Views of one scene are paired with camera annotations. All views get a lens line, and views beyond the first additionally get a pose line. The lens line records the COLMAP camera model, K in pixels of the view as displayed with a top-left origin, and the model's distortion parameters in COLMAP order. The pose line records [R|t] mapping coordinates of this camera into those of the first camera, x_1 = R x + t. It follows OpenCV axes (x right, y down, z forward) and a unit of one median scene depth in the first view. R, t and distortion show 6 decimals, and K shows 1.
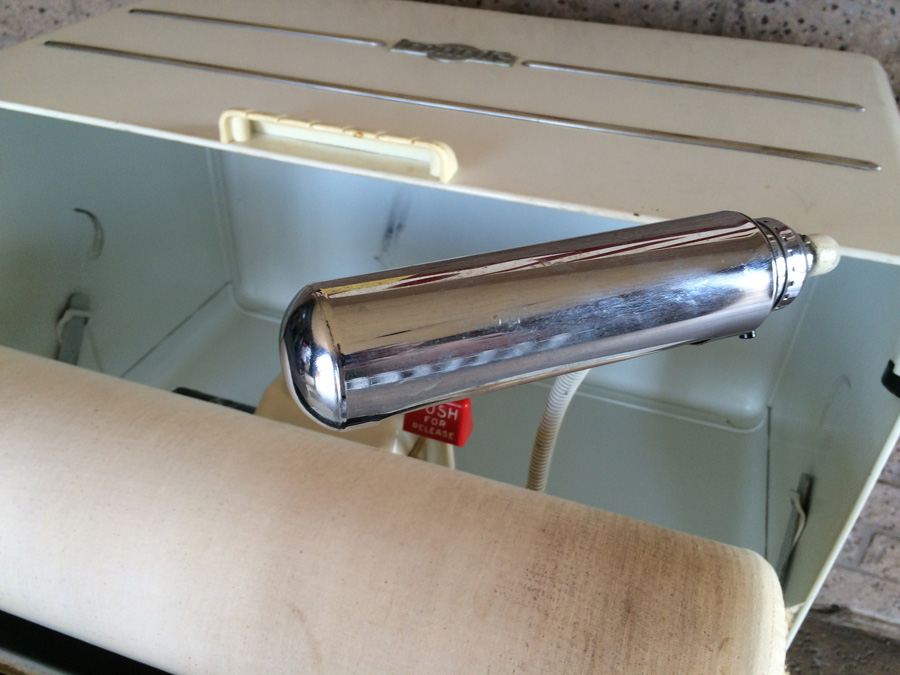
lens RADIAL K [[778.3, 0, 455.5], [0, 778.3, 338.9], [0, 0, 1]] dist [0.088529, -0.129877]
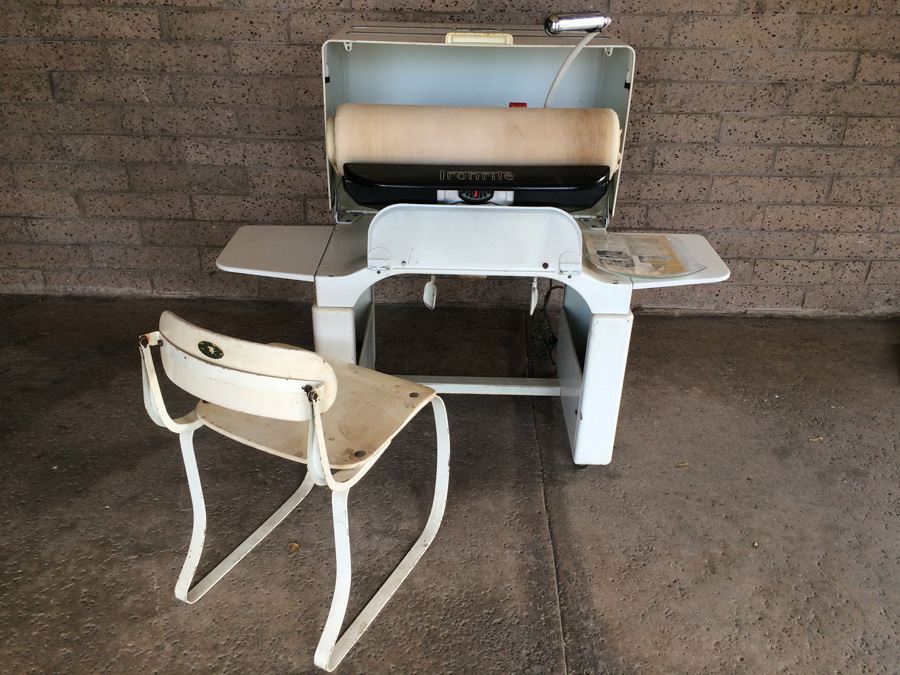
lens RADIAL K [[751.6, 0, 449.5], [0, 751.6, 332.9], [0, 0, 1]] dist [0.097494, -0.113058]
pose [[0.948318, -0.159194, 0.274500, -0.884200], [0.194254, 0.975262, -0.105497, 0.859851], [-0.250915, 0.153367, 0.955783, -1.289360]]
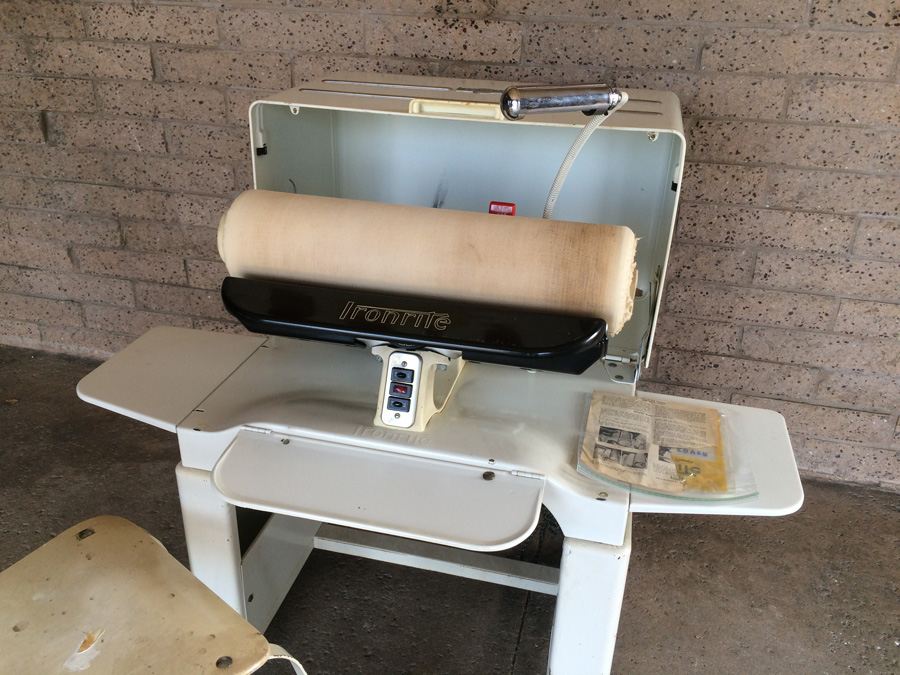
lens RADIAL K [[755.8, 0, 453.2], [0, 755.8, 339.0], [0, 0, 1]] dist [0.097999, -0.118636]
pose [[0.995493, -0.045729, 0.083077, -0.243069], [0.058297, 0.986068, -0.155791, 0.525937], [-0.074795, 0.159932, 0.984290, -0.800671]]
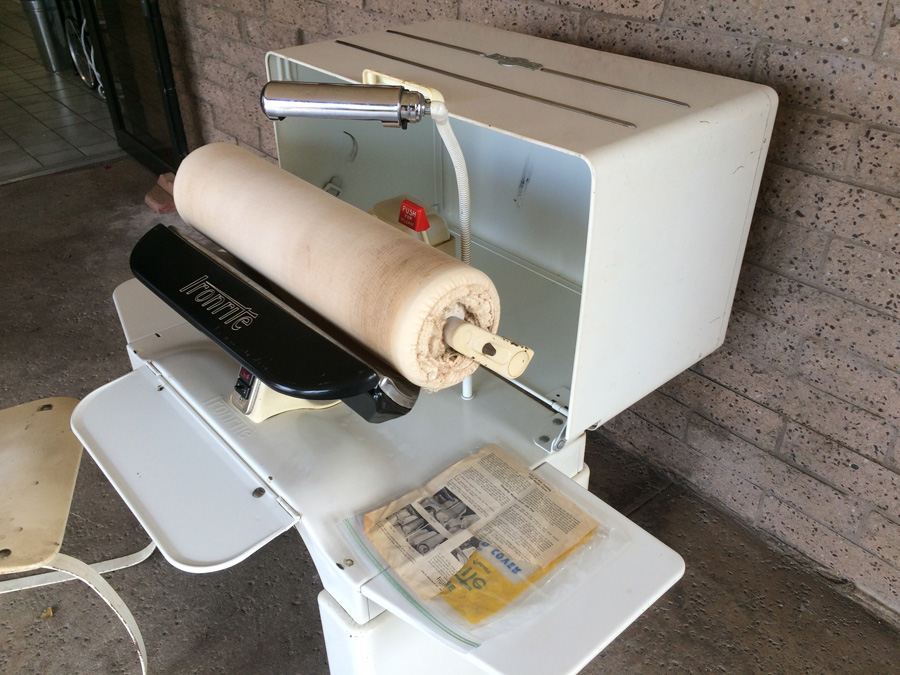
lens RADIAL K [[755.8, 0, 453.2], [0, 755.8, 339.0], [0, 0, 1]] dist [0.097999, -0.118636]
pose [[0.869443, 0.237822, -0.433024, 0.650208], [-0.259589, 0.965676, 0.009147, 0.230043], [0.420337, 0.104456, 0.901336, -0.492746]]
